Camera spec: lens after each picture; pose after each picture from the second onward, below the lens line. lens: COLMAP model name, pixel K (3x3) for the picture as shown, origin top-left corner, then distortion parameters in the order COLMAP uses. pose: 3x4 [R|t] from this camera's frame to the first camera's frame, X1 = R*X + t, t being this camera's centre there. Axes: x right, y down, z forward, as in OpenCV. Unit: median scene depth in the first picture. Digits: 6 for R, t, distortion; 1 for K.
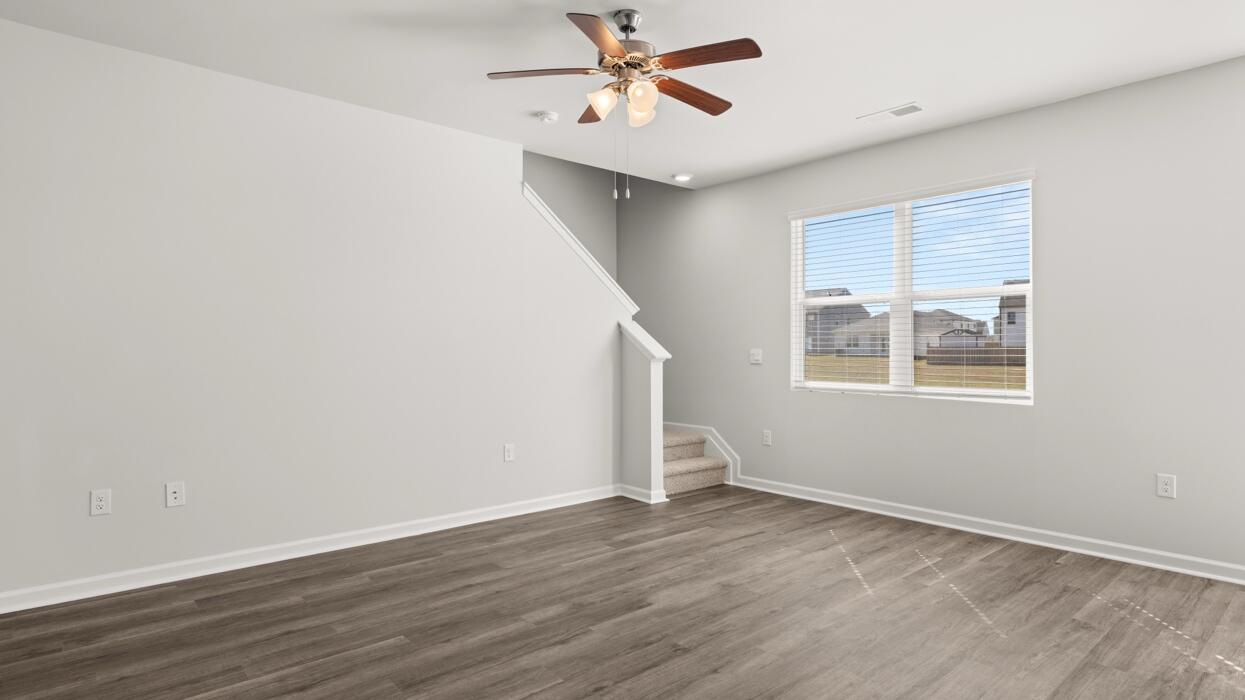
lens RADIAL K [[660.6, 0, 622.7], [0, 660.6, 344.7], [0, 0, 1]] dist [0.005749, 0.000943]
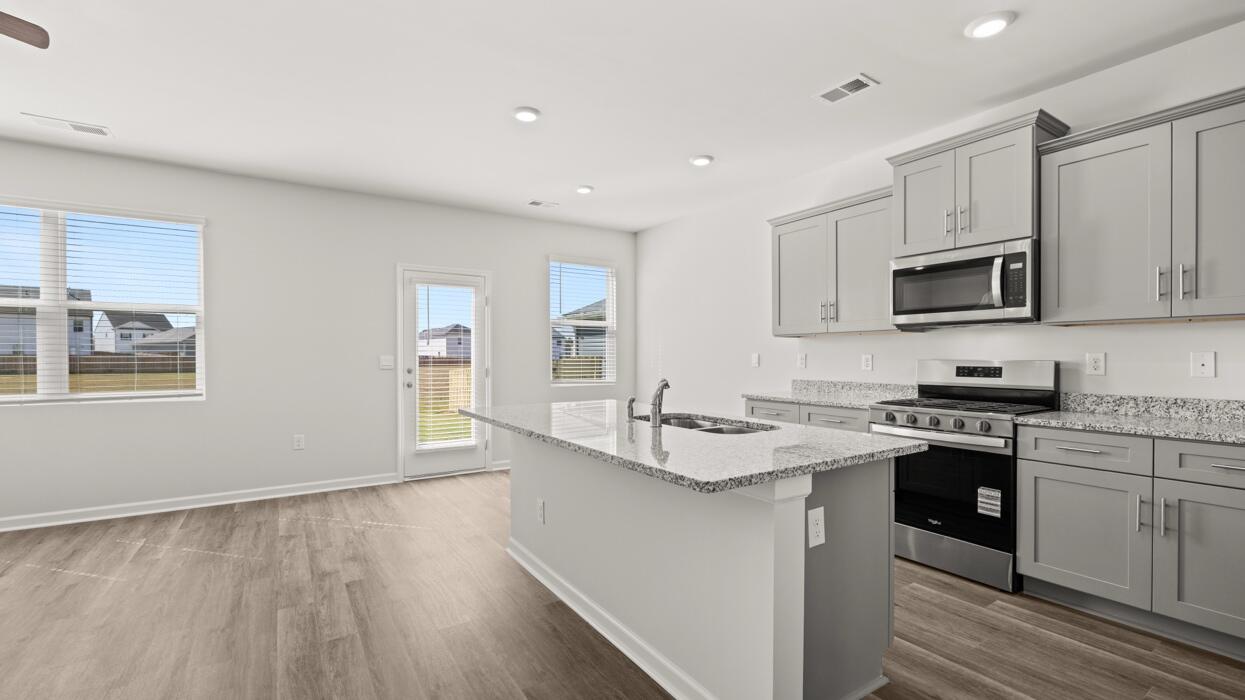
lens RADIAL K [[518.7, 0, 618.0], [0, 518.7, 357.3], [0, 0, 1]] dist [-0.002328, -0.000556]
pose [[0.153274, -0.003083, 0.988179, -0.294001], [-0.004122, 0.999984, 0.003759, 0.000514], [-0.988175, -0.004650, 0.153259, 0.052779]]
